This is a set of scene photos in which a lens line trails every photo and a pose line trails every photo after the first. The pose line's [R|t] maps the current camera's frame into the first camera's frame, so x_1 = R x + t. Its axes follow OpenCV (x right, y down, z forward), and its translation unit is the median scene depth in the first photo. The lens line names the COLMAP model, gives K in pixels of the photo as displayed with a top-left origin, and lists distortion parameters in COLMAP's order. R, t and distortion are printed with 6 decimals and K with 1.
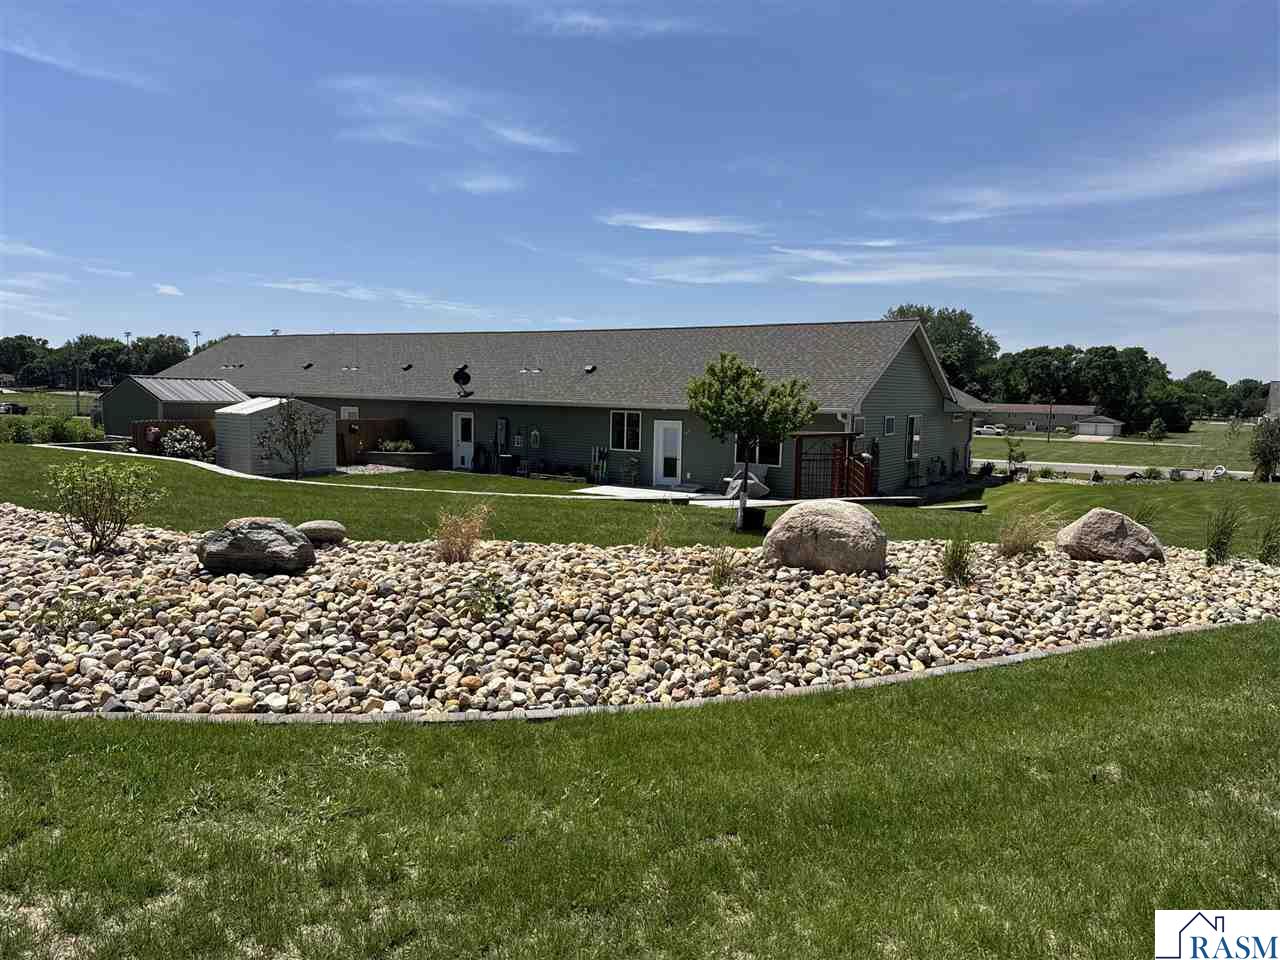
lens RADIAL K [[891.6, 0, 640.0], [0, 891.6, 480.0], [0, 0, 1]] dist [0.098167, -0.127266]
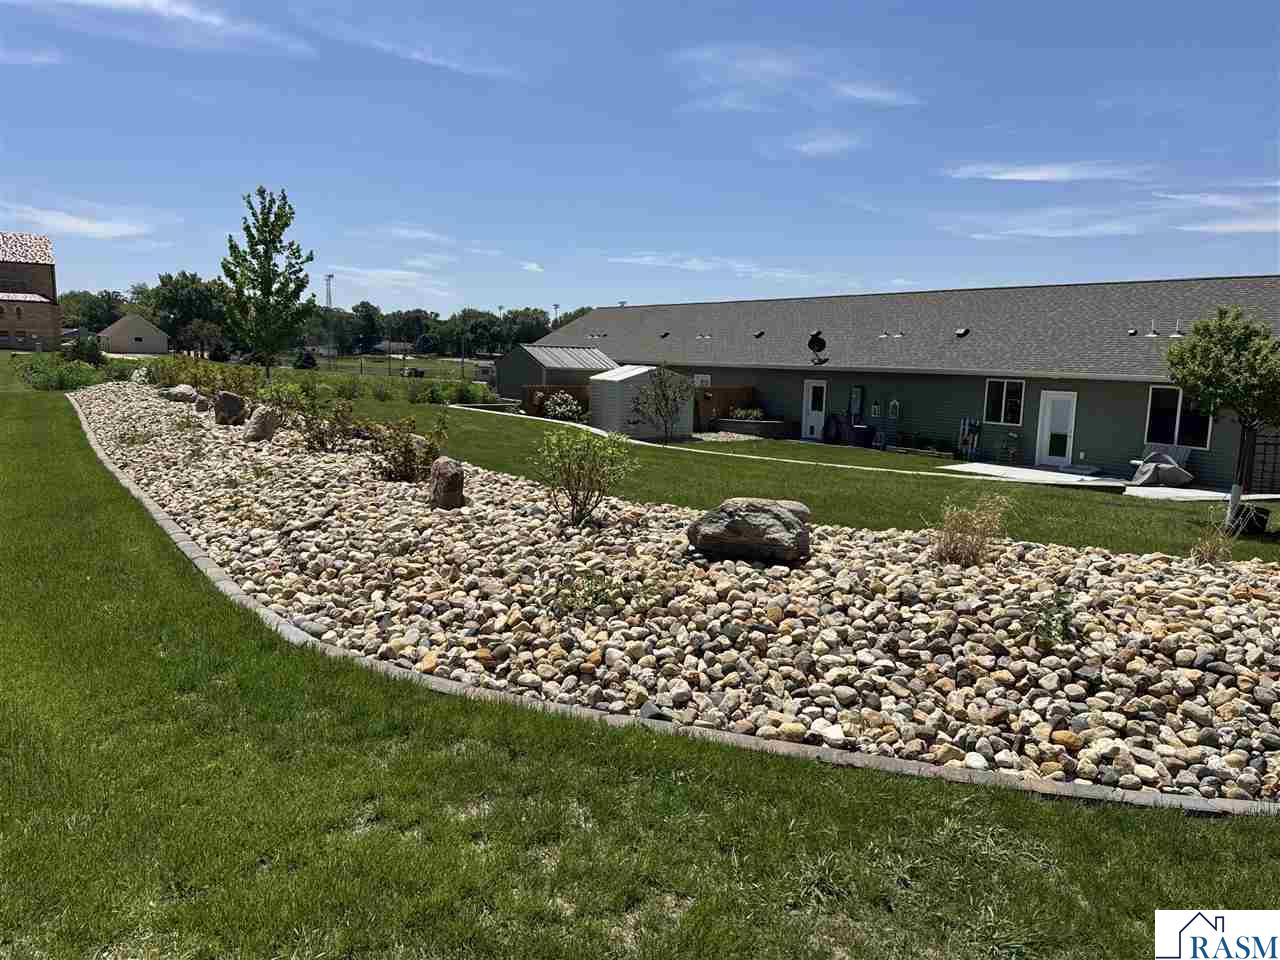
lens RADIAL K [[891.6, 0, 640.0], [0, 891.6, 480.0], [0, 0, 1]] dist [0.098167, -0.127266]
pose [[0.938975, 0.050791, -0.340214, -0.251317], [-0.038667, 0.998355, 0.042328, -0.010691], [0.341804, -0.026589, 0.939395, 0.148865]]
